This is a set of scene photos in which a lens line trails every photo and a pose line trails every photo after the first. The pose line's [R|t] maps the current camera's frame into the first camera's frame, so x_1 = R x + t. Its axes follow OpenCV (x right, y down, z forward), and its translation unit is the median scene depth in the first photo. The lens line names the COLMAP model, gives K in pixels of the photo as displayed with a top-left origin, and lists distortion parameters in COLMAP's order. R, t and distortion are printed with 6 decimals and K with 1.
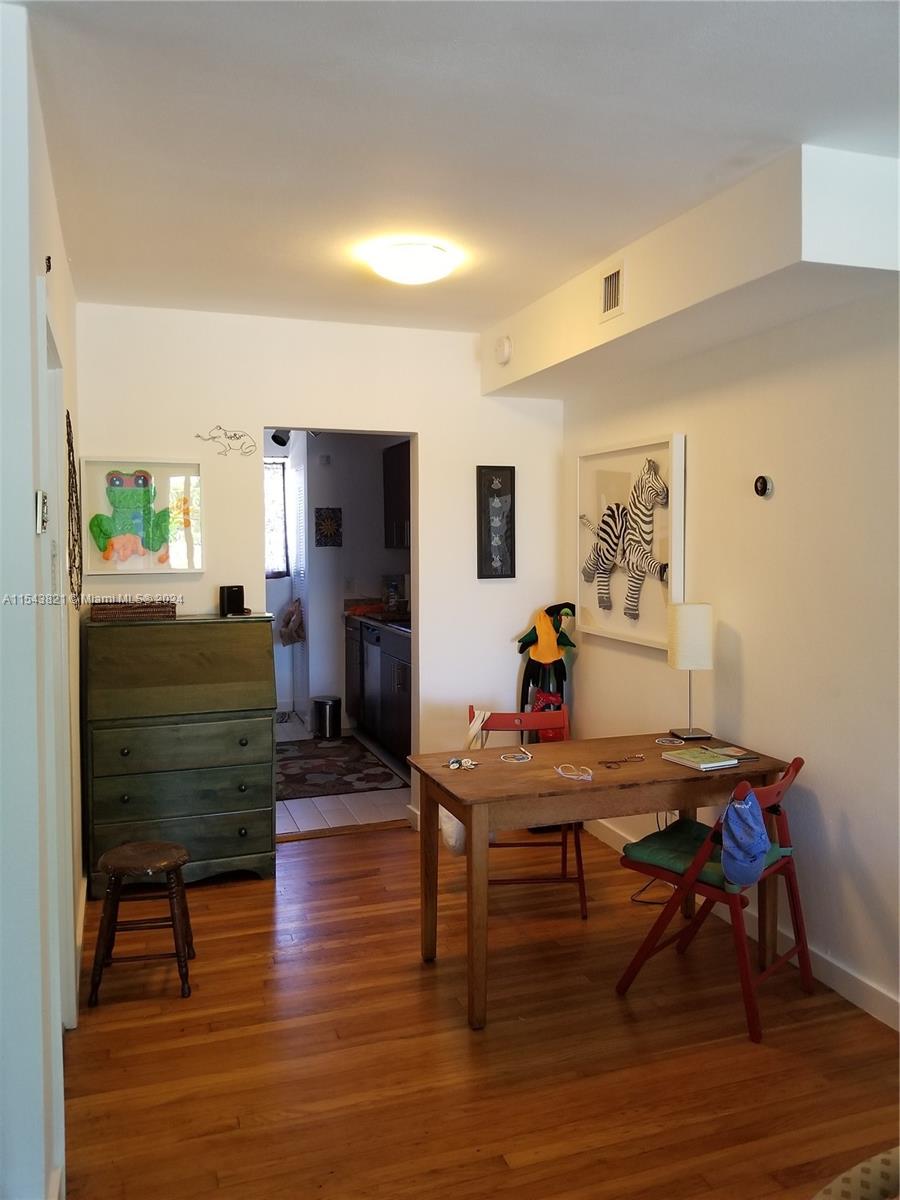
lens RADIAL K [[955.5, 0, 471.8], [0, 955.5, 599.6], [0, 0, 1]] dist [0.127494, -0.306179]
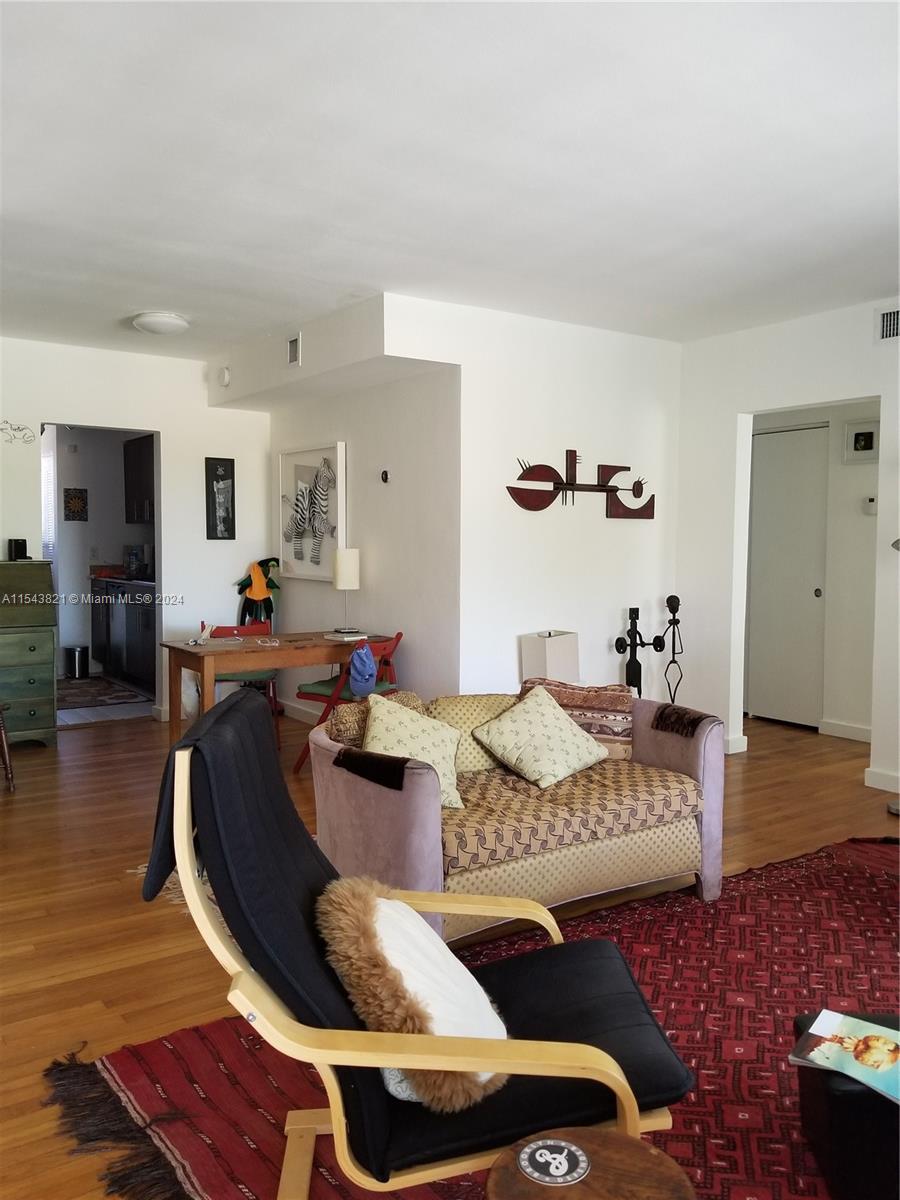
lens RADIAL K [[955.5, 0, 471.8], [0, 955.5, 599.6], [0, 0, 1]] dist [0.127494, -0.306179]
pose [[0.962371, -0.003833, 0.271714, -0.003767], [0.004011, 0.999992, -0.000101, 0.067125], [-0.271711, 0.001187, 0.962378, -0.442591]]
